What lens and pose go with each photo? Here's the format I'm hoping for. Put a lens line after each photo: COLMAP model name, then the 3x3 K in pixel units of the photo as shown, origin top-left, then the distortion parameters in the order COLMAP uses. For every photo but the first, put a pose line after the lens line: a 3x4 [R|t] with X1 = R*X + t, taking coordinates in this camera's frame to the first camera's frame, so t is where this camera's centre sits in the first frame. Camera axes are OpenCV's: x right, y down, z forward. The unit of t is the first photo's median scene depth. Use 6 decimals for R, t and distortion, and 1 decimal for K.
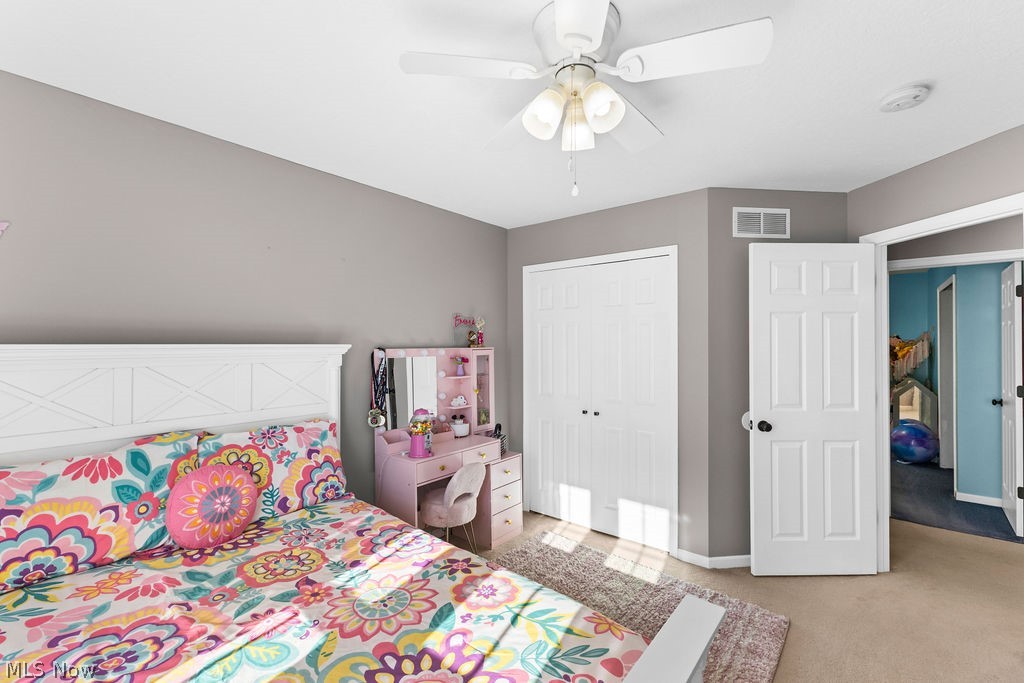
lens RADIAL K [[445.2, 0, 510.7], [0, 445.2, 344.5], [0, 0, 1]] dist [0.002801, -0.000076]
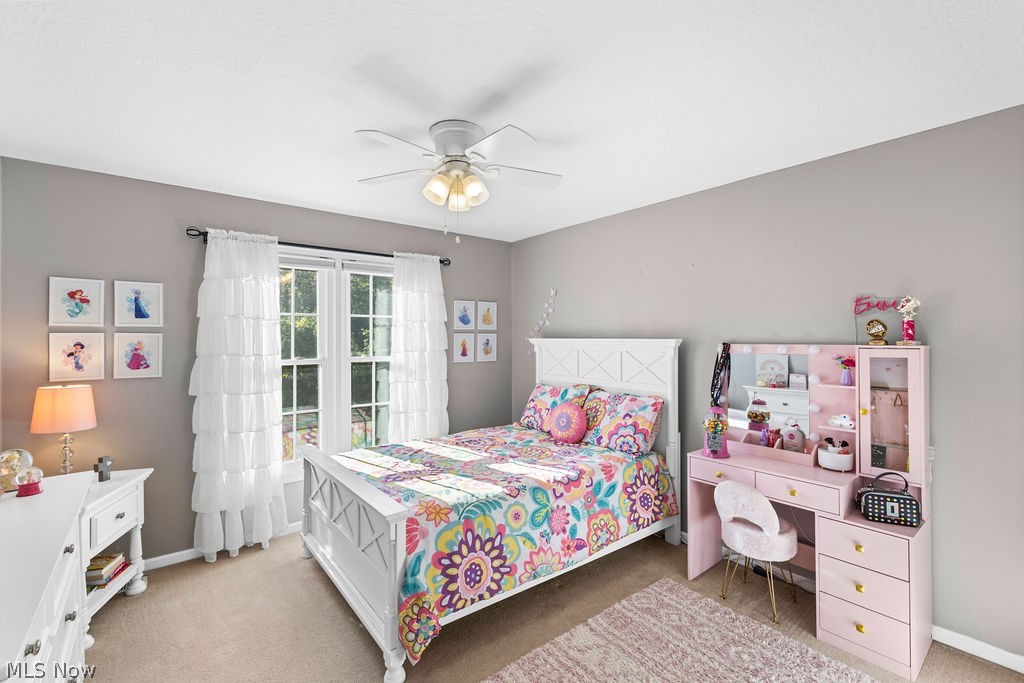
lens RADIAL K [[445.2, 0, 509.8], [0, 445.2, 337.7], [0, 0, 1]] dist [0.002801, -0.000076]
pose [[-0.221776, 0.001253, -0.975097, 1.162185], [-0.001307, 0.999998, 0.001582, -0.006878], [0.975097, 0.001625, -0.221773, 1.094108]]
